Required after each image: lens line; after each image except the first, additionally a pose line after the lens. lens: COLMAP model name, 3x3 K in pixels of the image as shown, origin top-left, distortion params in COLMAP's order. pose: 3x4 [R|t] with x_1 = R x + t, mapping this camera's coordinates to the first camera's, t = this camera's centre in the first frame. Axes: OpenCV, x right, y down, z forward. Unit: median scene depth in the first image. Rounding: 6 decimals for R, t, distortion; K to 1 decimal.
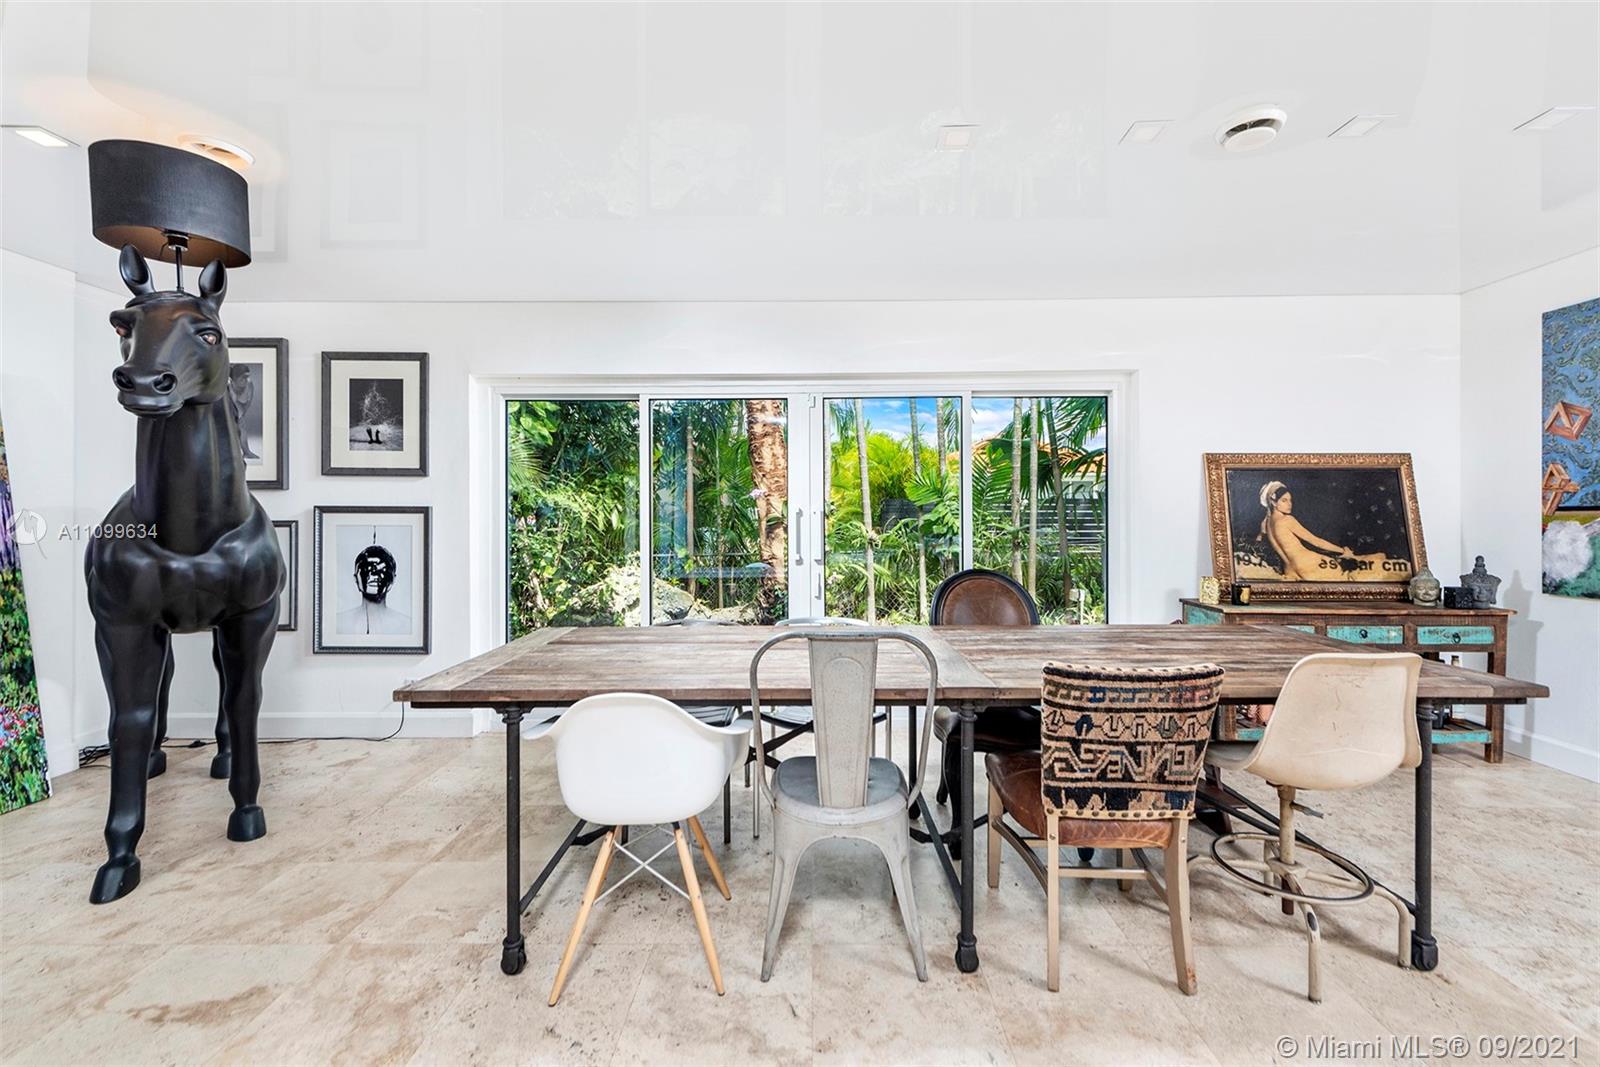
lens RADIAL K [[666.9, 0, 801.7], [0, 666.9, 519.6], [0, 0, 1]] dist [0.003576, -0.001204]
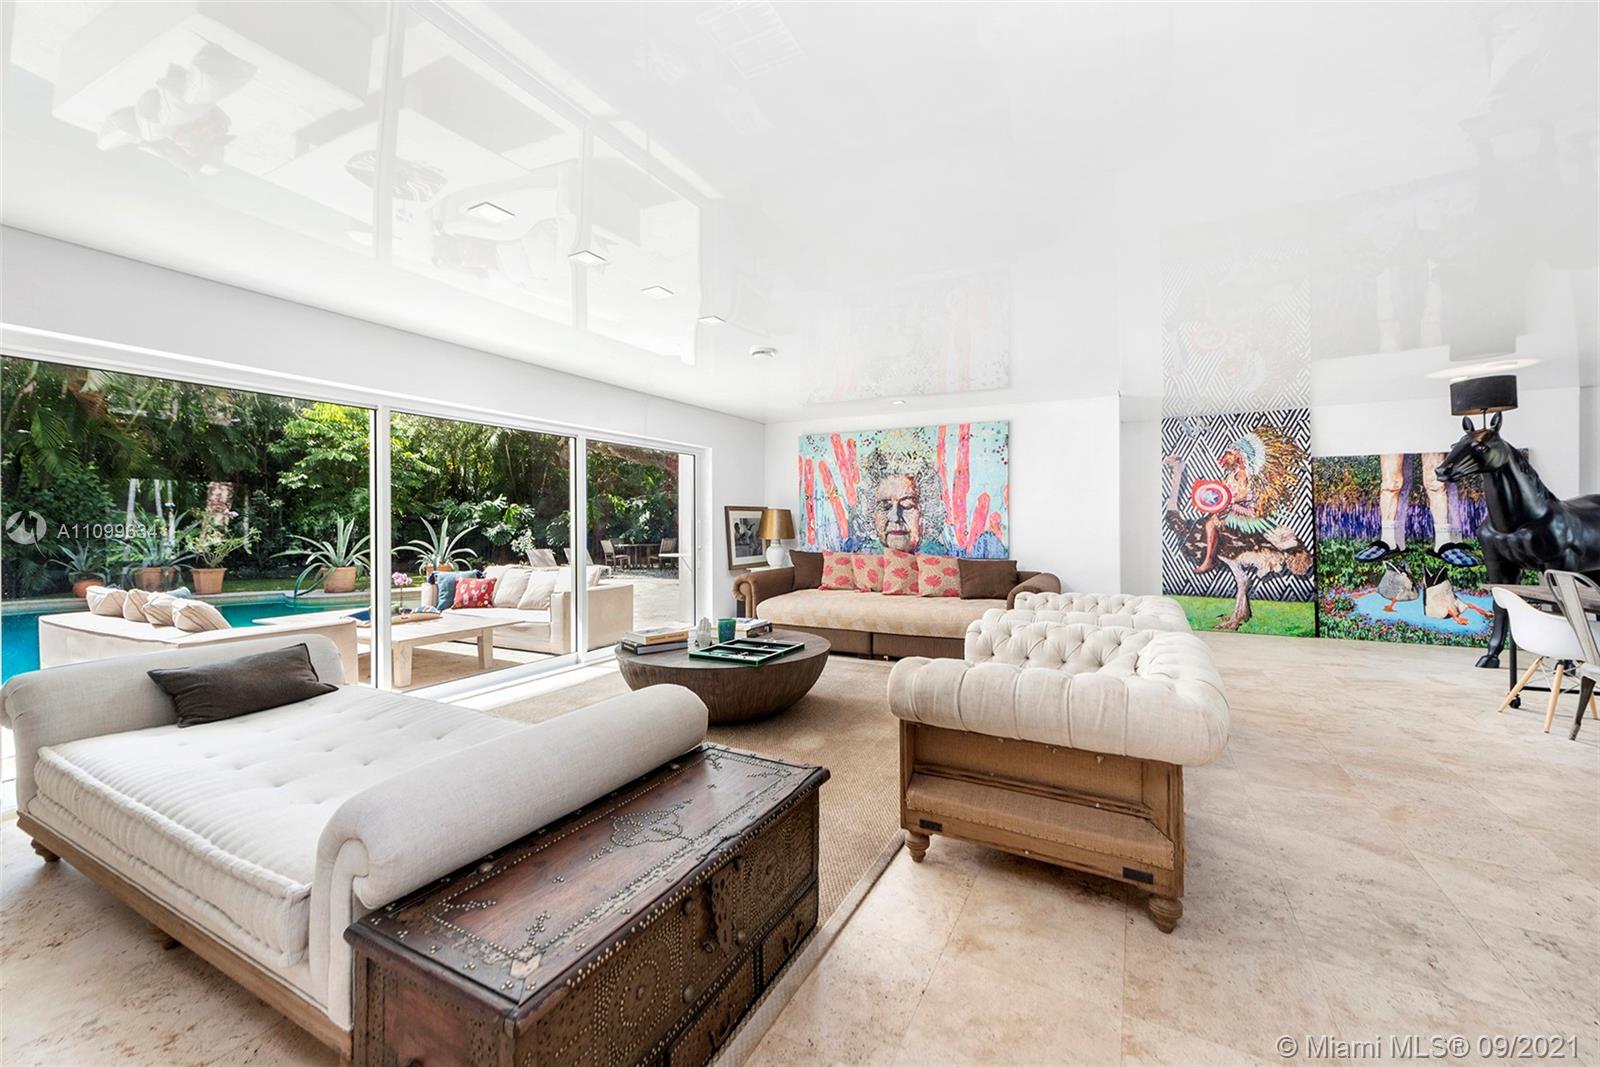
lens RADIAL K [[637.7, 0, 793.3], [0, 637.7, 521.6], [0, 0, 1]] dist [-0.000135, -0.000149]
pose [[-0.465419, 0.004719, -0.885078, 1.411491], [0.005578, 0.999982, 0.002398, -0.004395], [0.885073, -0.003821, -0.465437, -0.112596]]
